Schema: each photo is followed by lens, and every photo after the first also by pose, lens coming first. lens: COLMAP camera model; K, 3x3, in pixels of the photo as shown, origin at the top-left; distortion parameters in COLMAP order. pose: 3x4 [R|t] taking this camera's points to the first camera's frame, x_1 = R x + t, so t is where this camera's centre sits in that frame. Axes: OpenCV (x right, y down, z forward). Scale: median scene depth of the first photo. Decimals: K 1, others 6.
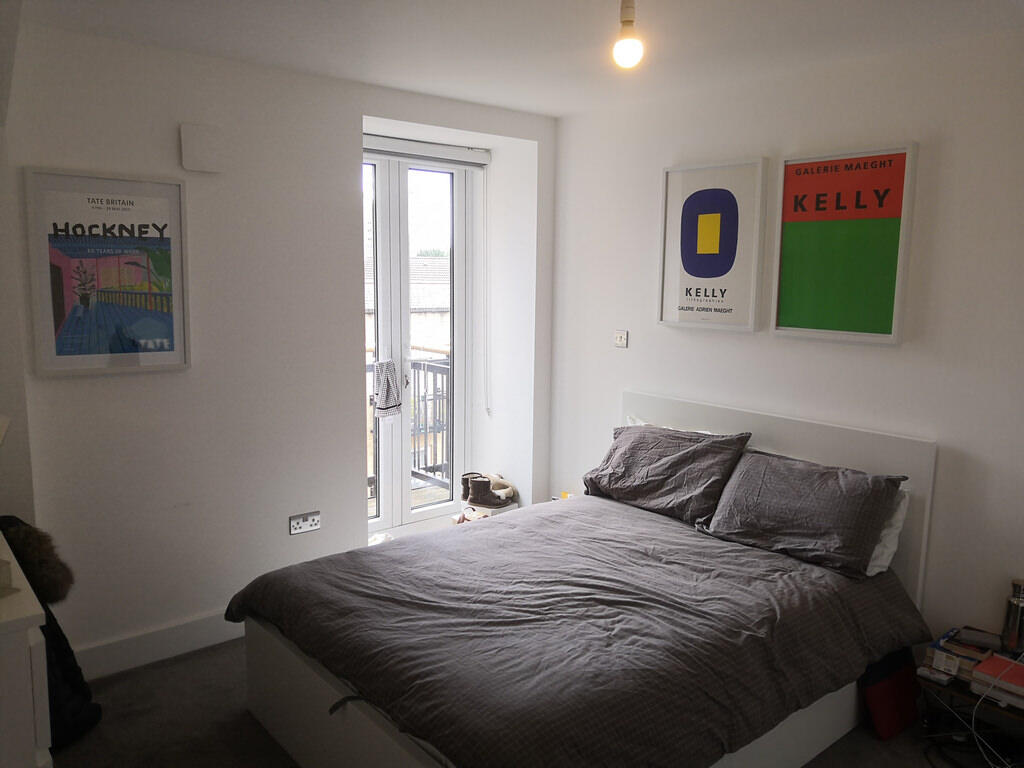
lens RADIAL K [[816.3, 0, 508.2], [0, 816.3, 390.3], [0, 0, 1]] dist [0.037236, -0.088651]
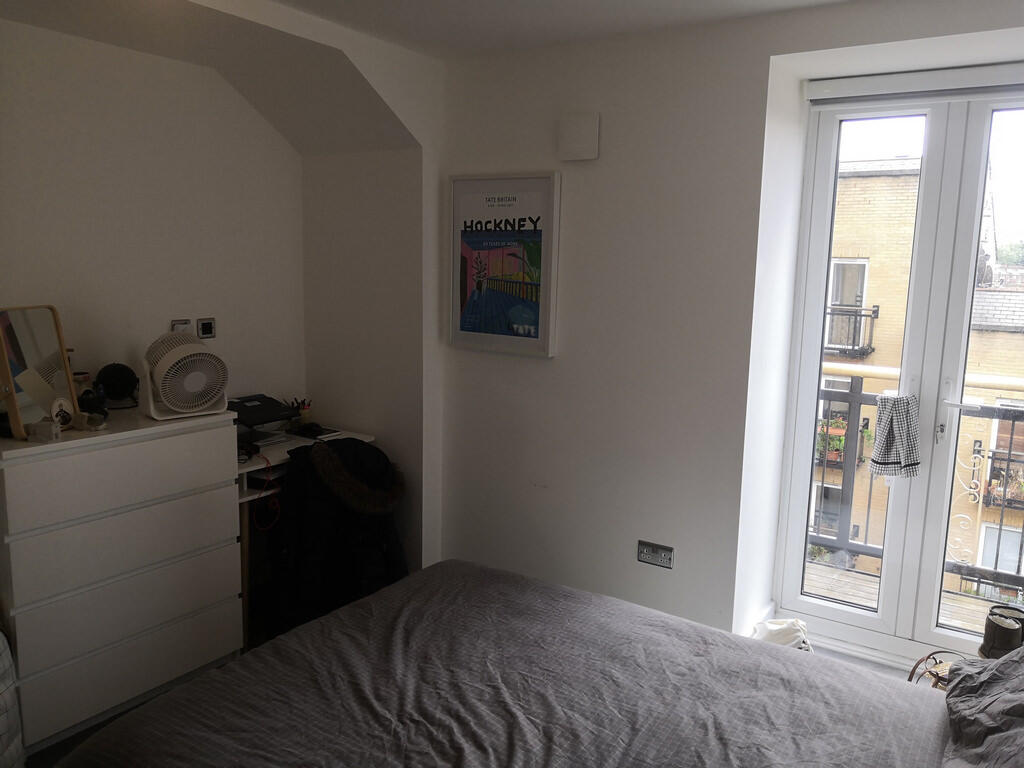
lens RADIAL K [[816.3, 0, 508.2], [0, 816.3, 390.3], [0, 0, 1]] dist [0.037236, -0.088651]
pose [[0.260715, 0.148288, -0.953959, 0.610609], [-0.152660, 0.982033, 0.110930, -0.096764], [0.953269, 0.116710, 0.278668, 0.710224]]
